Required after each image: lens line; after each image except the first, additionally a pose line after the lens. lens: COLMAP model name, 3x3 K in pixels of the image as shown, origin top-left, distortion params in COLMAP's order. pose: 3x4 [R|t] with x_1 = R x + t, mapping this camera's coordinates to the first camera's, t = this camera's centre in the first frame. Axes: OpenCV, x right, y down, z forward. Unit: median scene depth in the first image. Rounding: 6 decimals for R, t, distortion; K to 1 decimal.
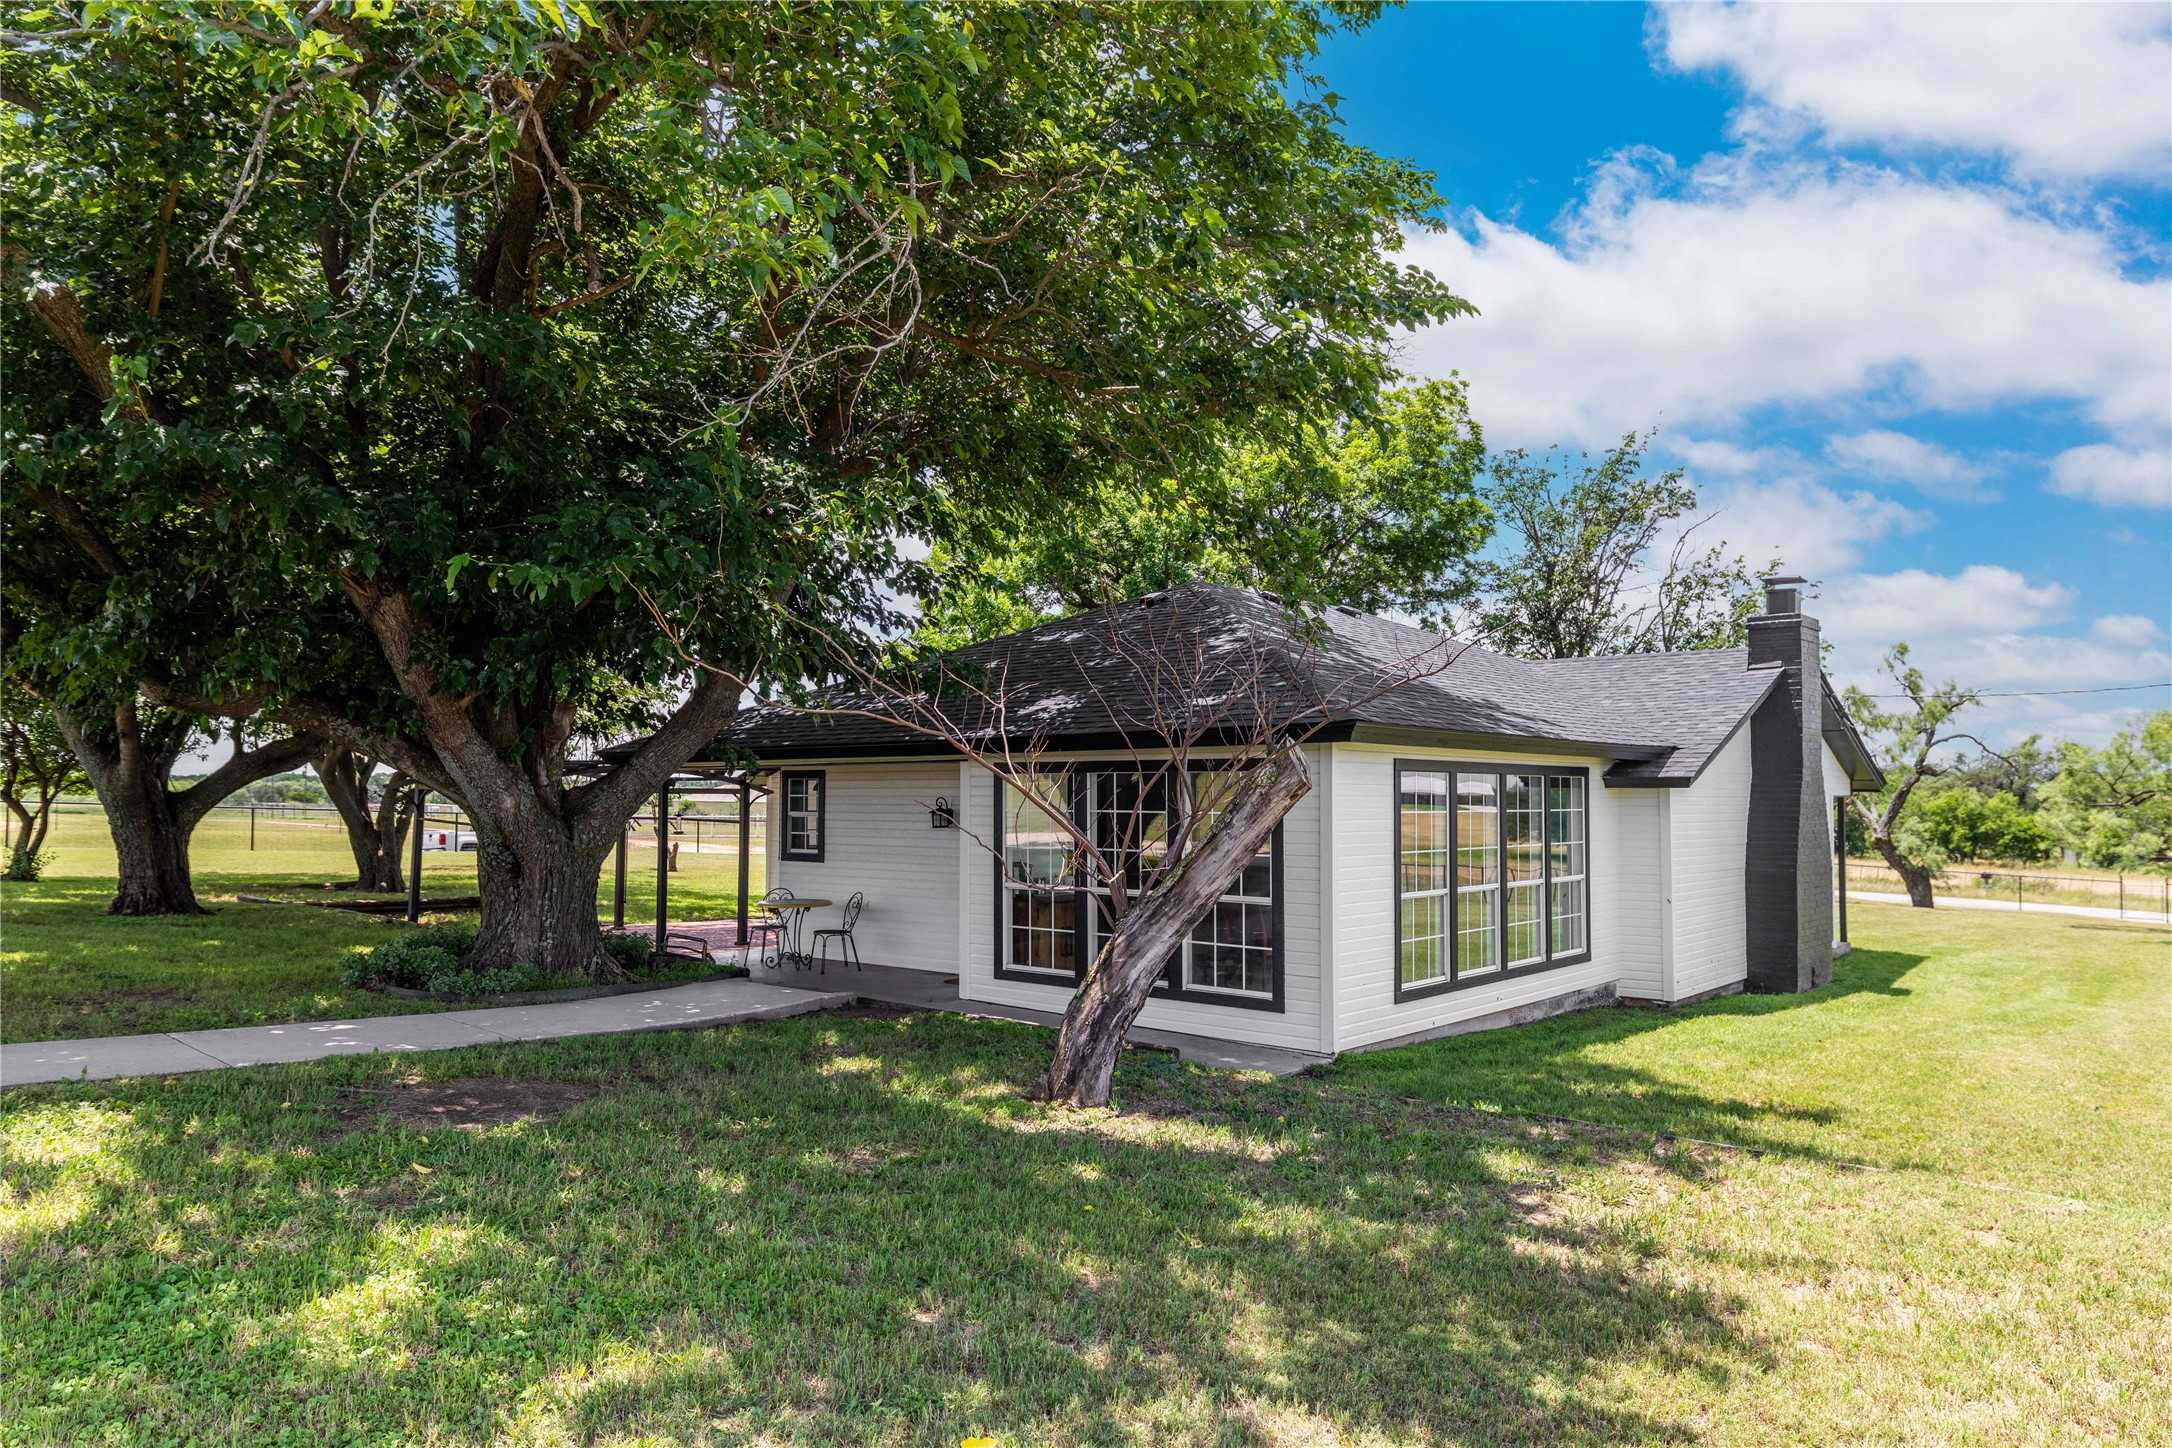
lens RADIAL K [[1392.3, 0, 1086.0], [0, 1392.3, 724.0], [0, 0, 1]] dist [0.001688, 0.000229]
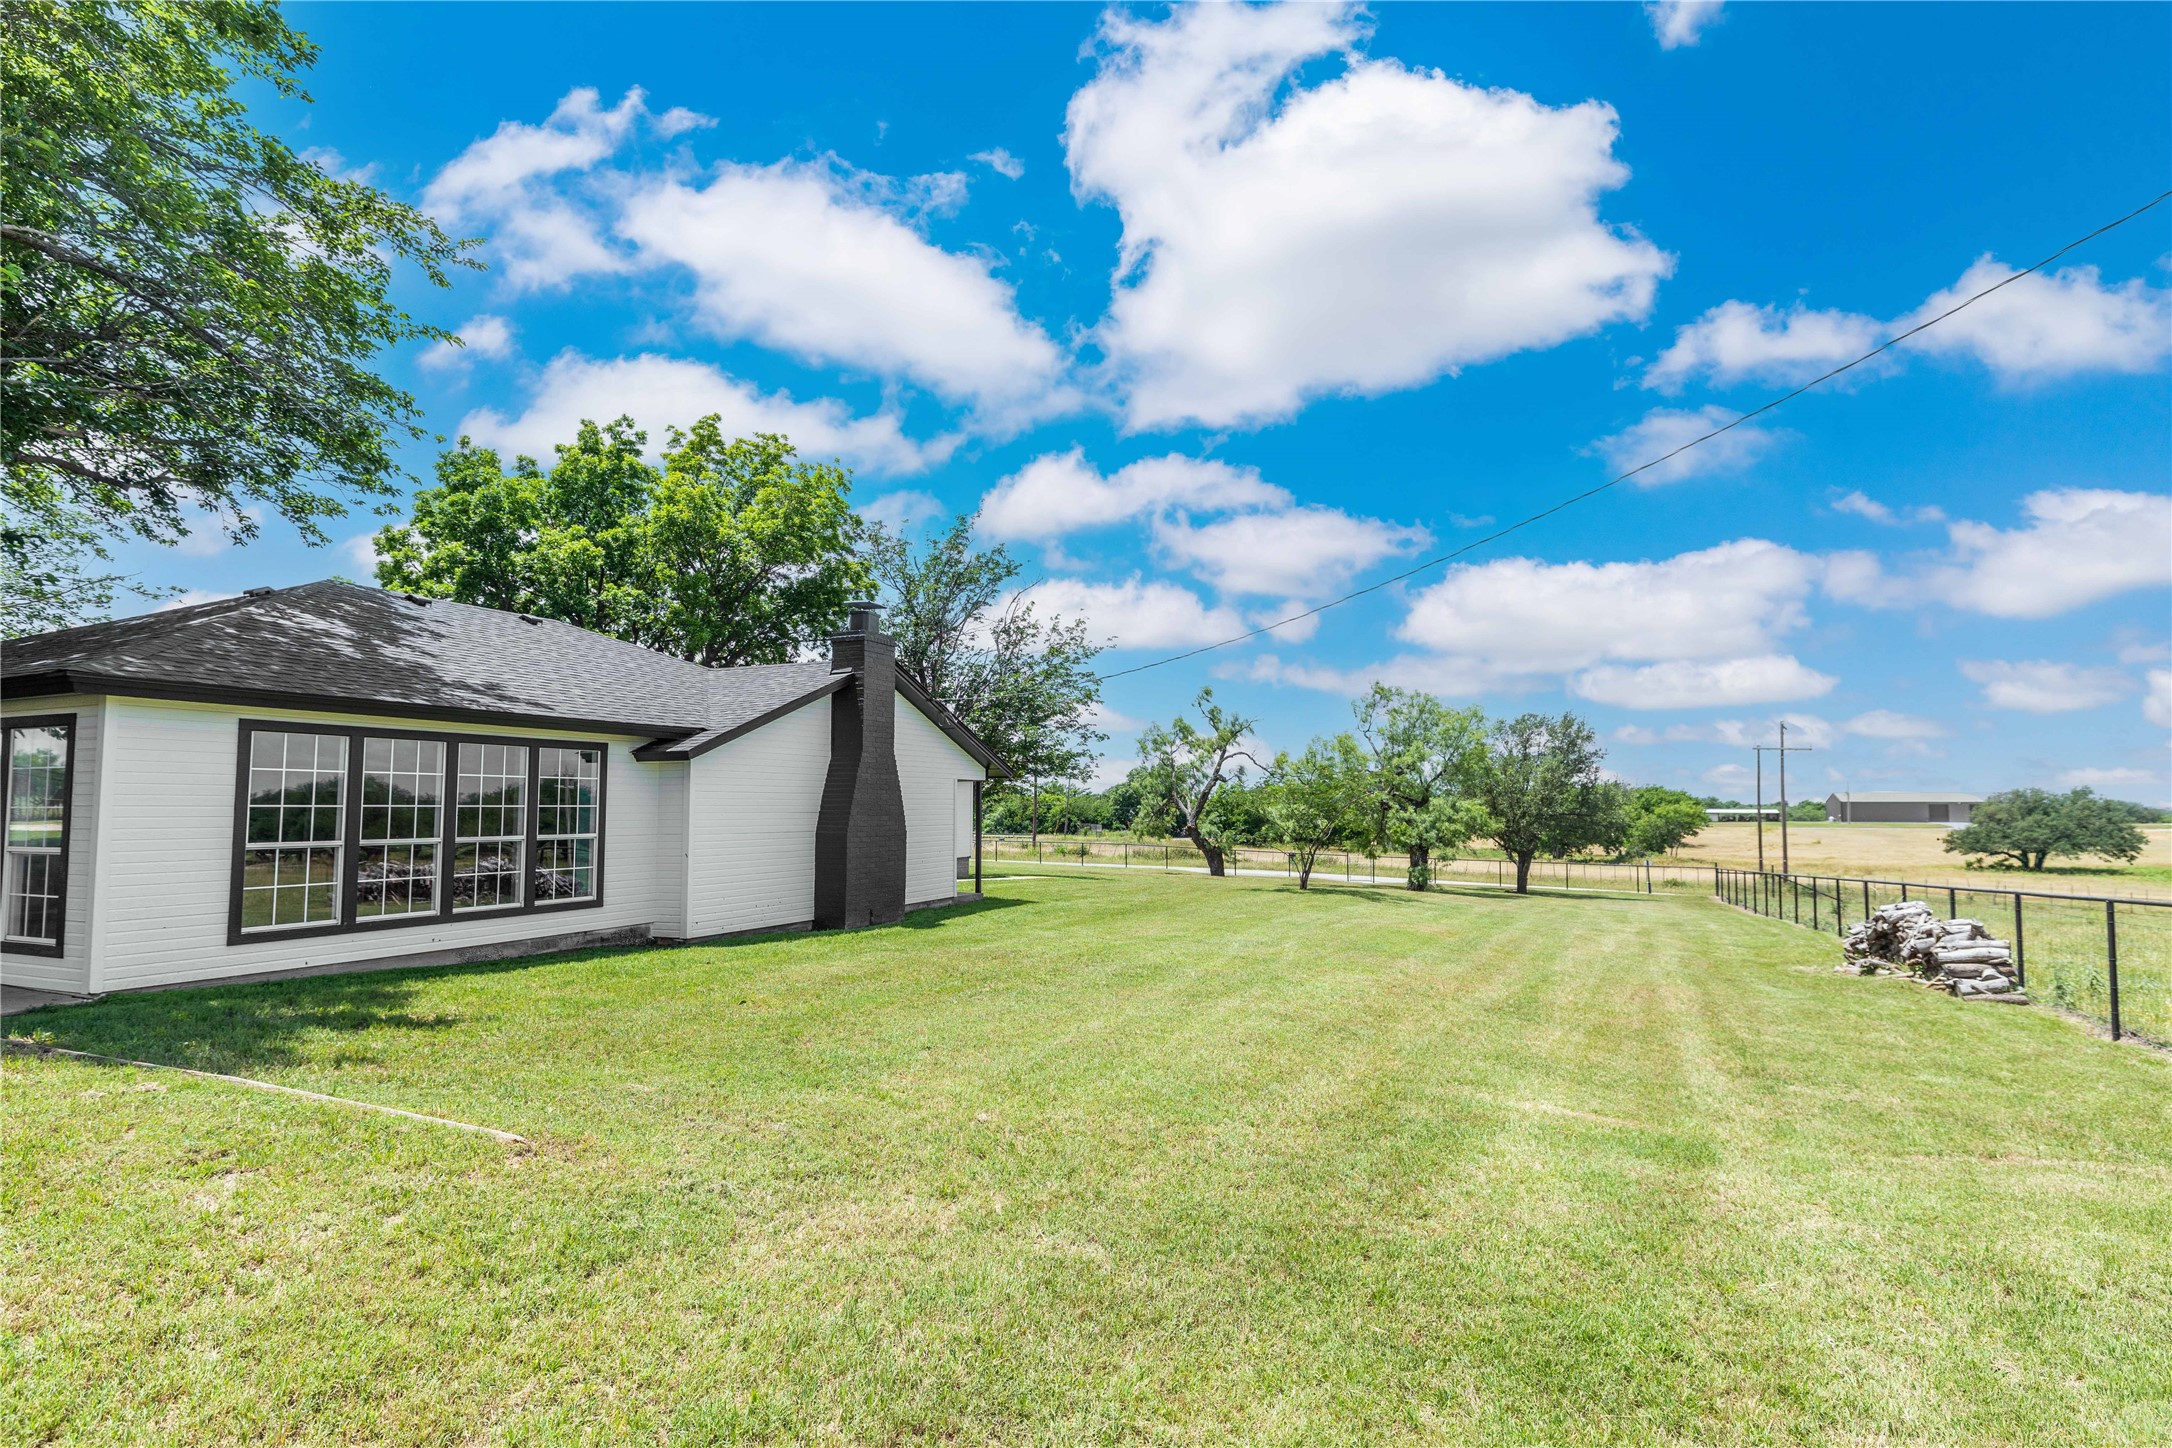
lens RADIAL K [[1090.3, 0, 1086.0], [0, 1090.3, 724.0], [0, 0, 1]] dist [0.001850, -0.010748]
pose [[0.948009, 0.015621, 0.317861, 0.168721], [-0.007179, 0.999590, -0.027714, 0.013931], [-0.318164, 0.023991, 0.947732, -0.003184]]
